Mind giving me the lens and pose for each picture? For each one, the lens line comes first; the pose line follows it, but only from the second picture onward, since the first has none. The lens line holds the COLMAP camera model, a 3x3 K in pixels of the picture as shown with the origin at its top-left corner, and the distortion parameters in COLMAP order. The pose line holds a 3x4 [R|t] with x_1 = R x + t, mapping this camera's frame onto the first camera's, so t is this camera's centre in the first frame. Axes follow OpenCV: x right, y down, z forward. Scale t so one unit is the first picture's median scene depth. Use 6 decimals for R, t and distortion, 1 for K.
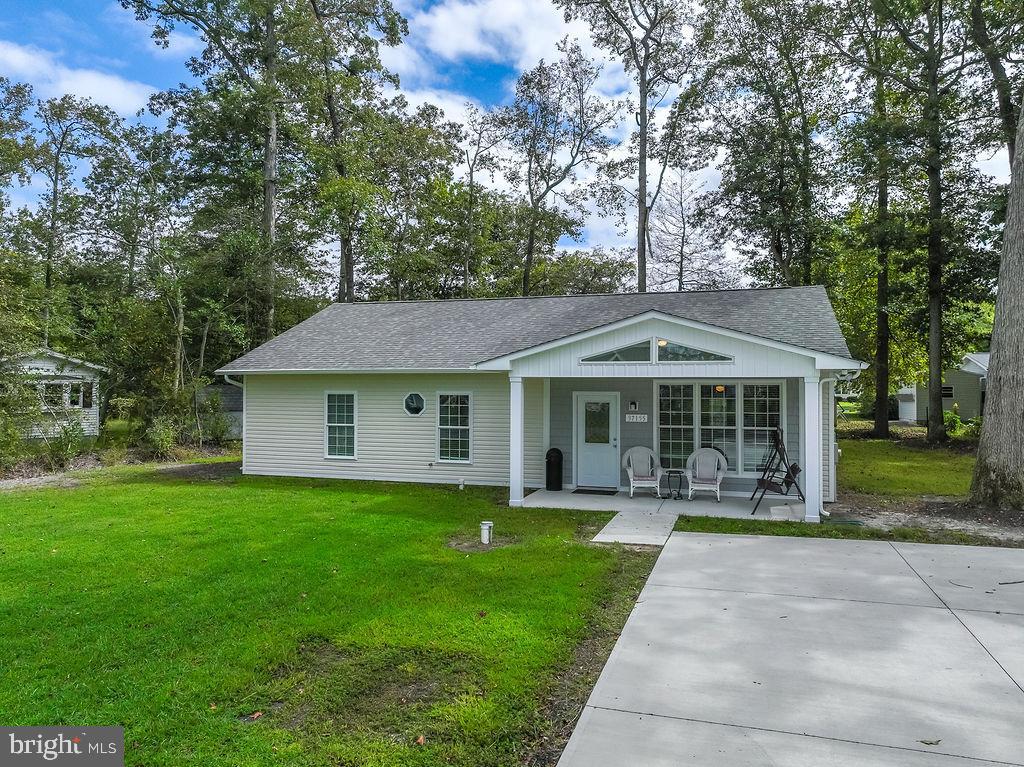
lens RADIAL K [[718.0, 0, 512.0], [0, 718.0, 383.5], [0, 0, 1]] dist [-0.005261, 0.021450]
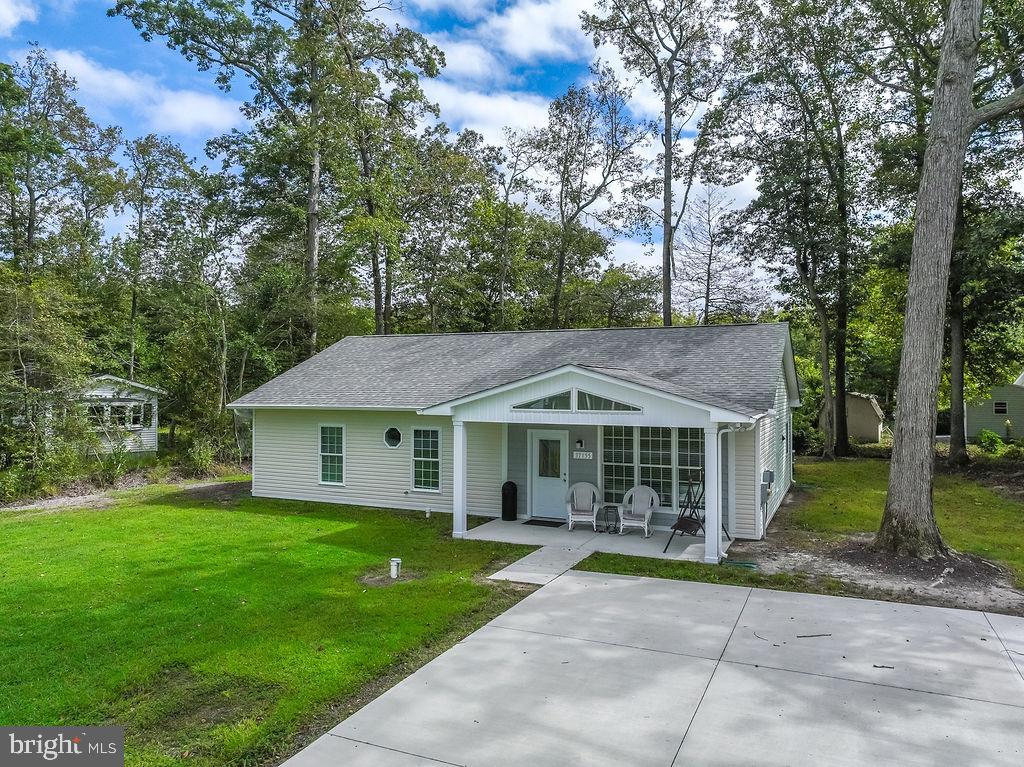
lens RADIAL K [[718.0, 0, 512.0], [0, 718.0, 383.5], [0, 0, 1]] dist [-0.005261, 0.021450]
pose [[0.992779, -0.001477, -0.119946, 0.130282], [0.001667, 0.999998, 0.001478, -0.040401], [0.119944, -0.001667, 0.992779, -0.053801]]
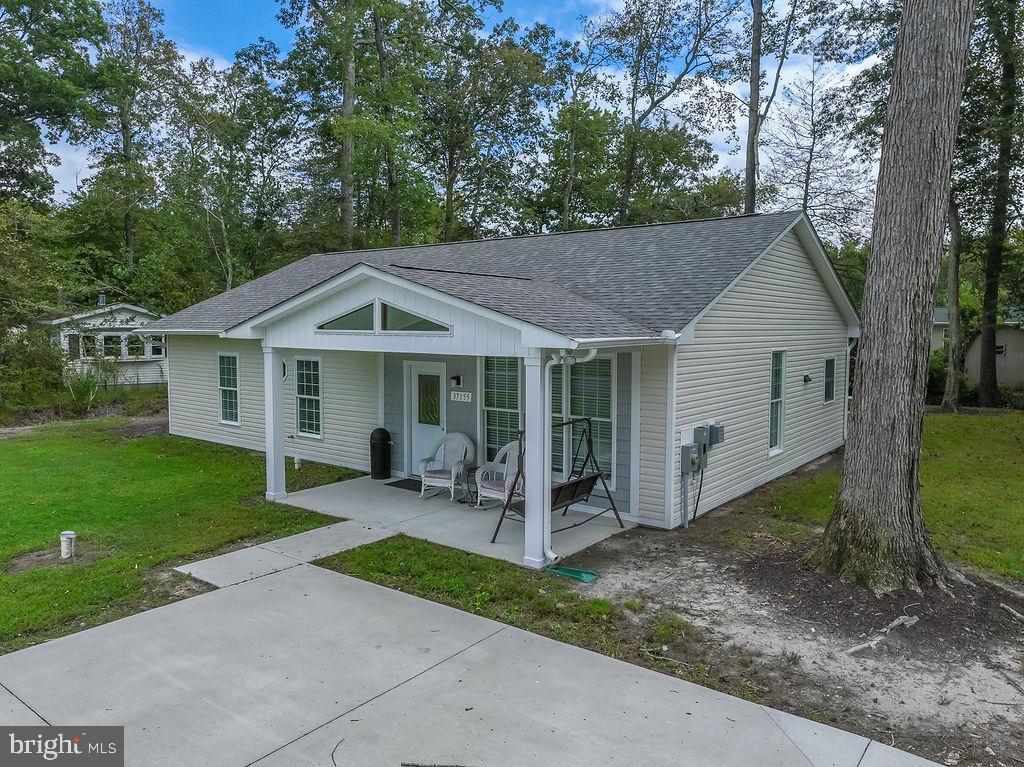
lens RADIAL K [[718.0, 0, 512.0], [0, 718.0, 383.5], [0, 0, 1]] dist [-0.005261, 0.021450]
pose [[0.938276, 0.027844, -0.344764, 0.328533], [0.001597, 0.996395, 0.084818, -0.021581], [0.345883, -0.080134, 0.934849, 0.186970]]
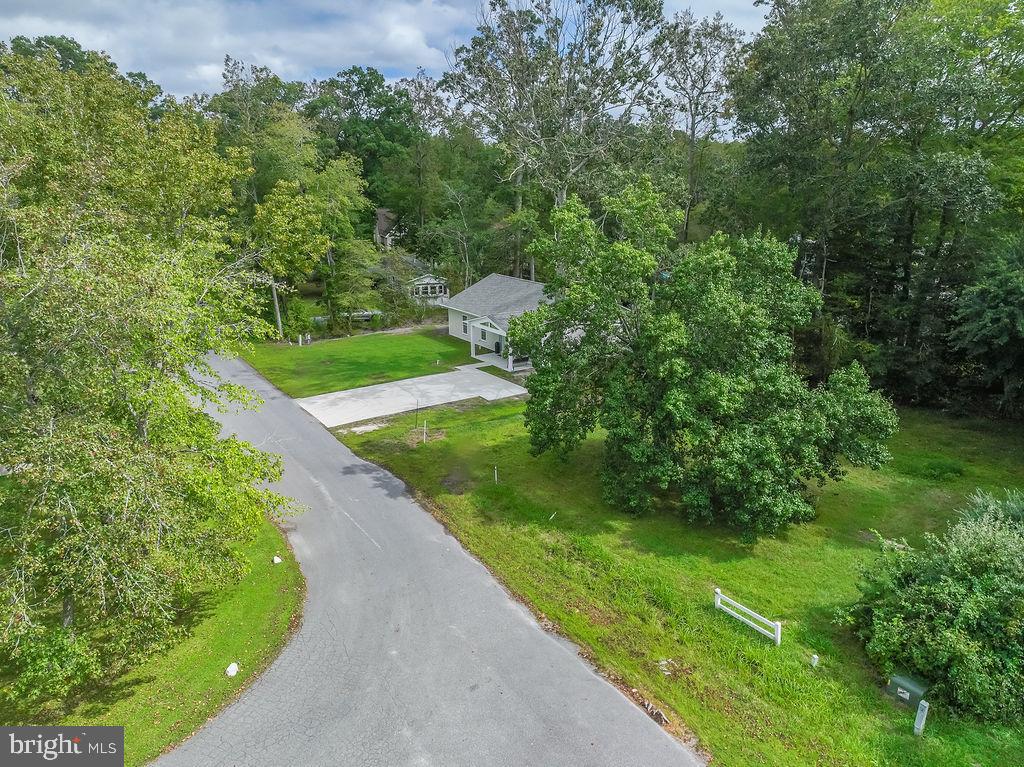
lens RADIAL K [[718.0, 0, 512.0], [0, 718.0, 383.5], [0, 0, 1]] dist [-0.005261, 0.021450]
pose [[0.775756, 0.165217, -0.609020, 1.558914], [0.014960, 0.960030, 0.279496, -0.472896], [0.630855, -0.225932, 0.742278, -1.103444]]
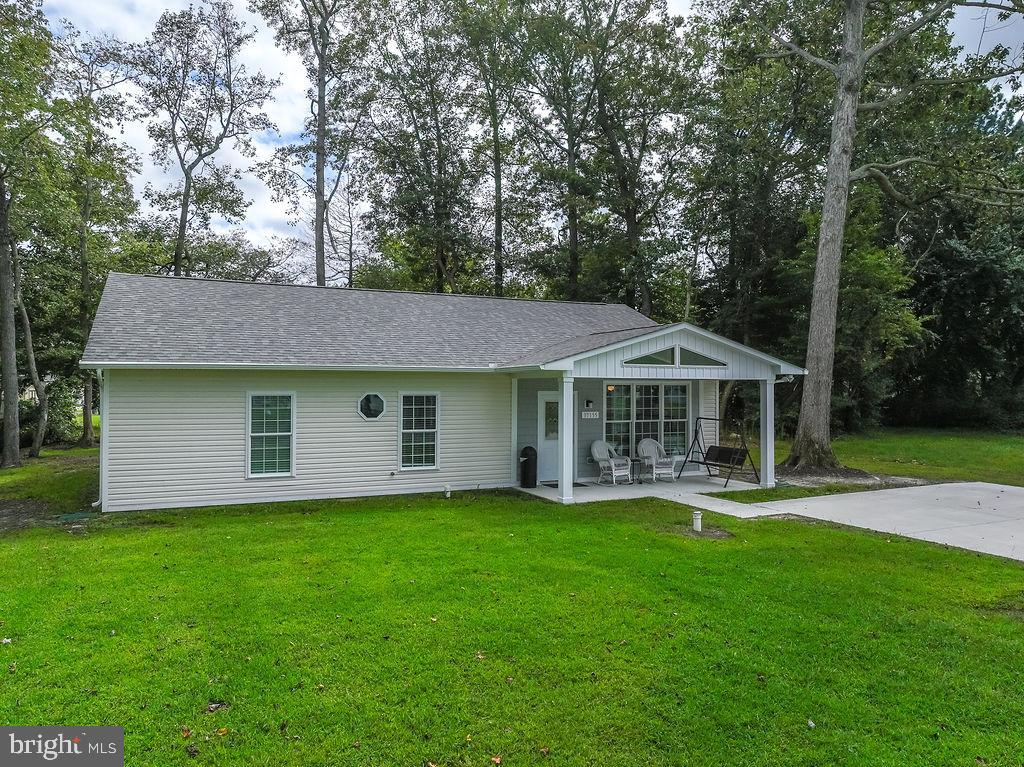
lens RADIAL K [[718.0, 0, 512.0], [0, 718.0, 383.5], [0, 0, 1]] dist [-0.005261, 0.021450]
pose [[0.731392, 0.003254, 0.681950, -0.442045], [-0.004836, 0.999988, 0.000414, -0.000070], [-0.681940, -0.003601, 0.731399, 0.180184]]
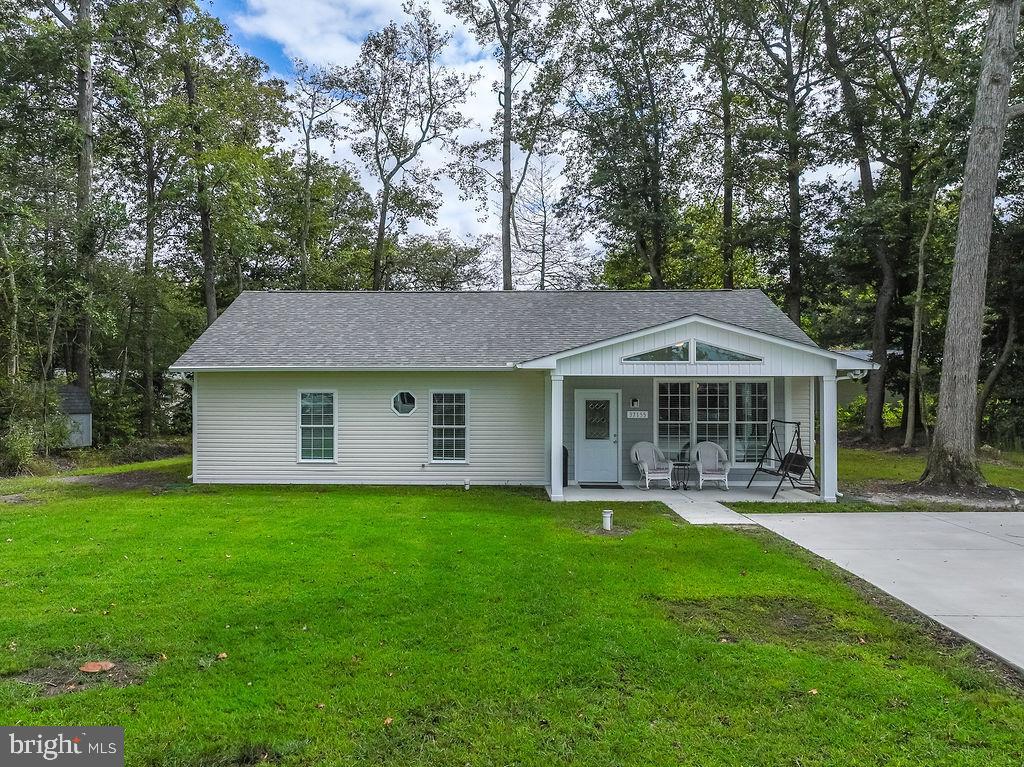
lens RADIAL K [[841.1, 0, 459.0], [0, 841.1, 382.6], [0, 0, 1]] dist [-0.002562, 0.013649]
pose [[0.963982, -0.001461, 0.265962, -0.265155], [0.000446, 0.999992, 0.003879, -0.002114], [-0.265965, -0.003621, 0.963976, -0.072281]]
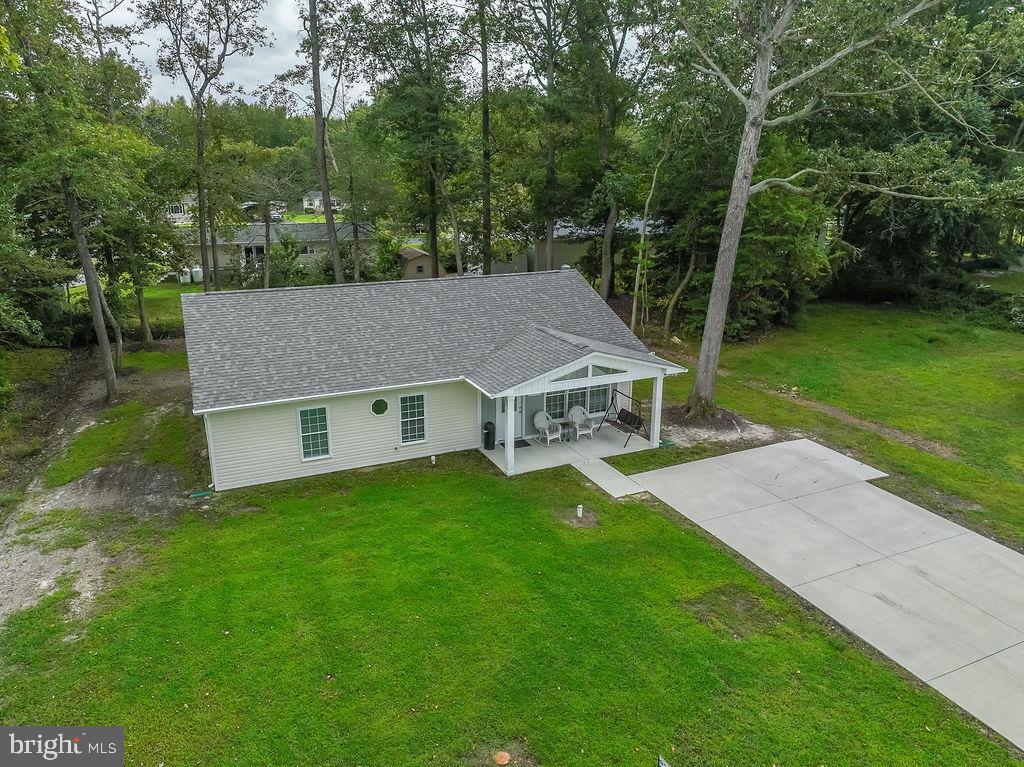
lens RADIAL K [[714.0, 0, 512.0], [0, 714.0, 383.5], [0, 0, 1]] dist [0.000800, 0.000611]
pose [[0.737090, -0.197847, 0.646185, -0.567028], [-0.003059, 0.955199, 0.295949, -0.283840], [-0.675788, -0.220118, 0.703462, -0.033928]]
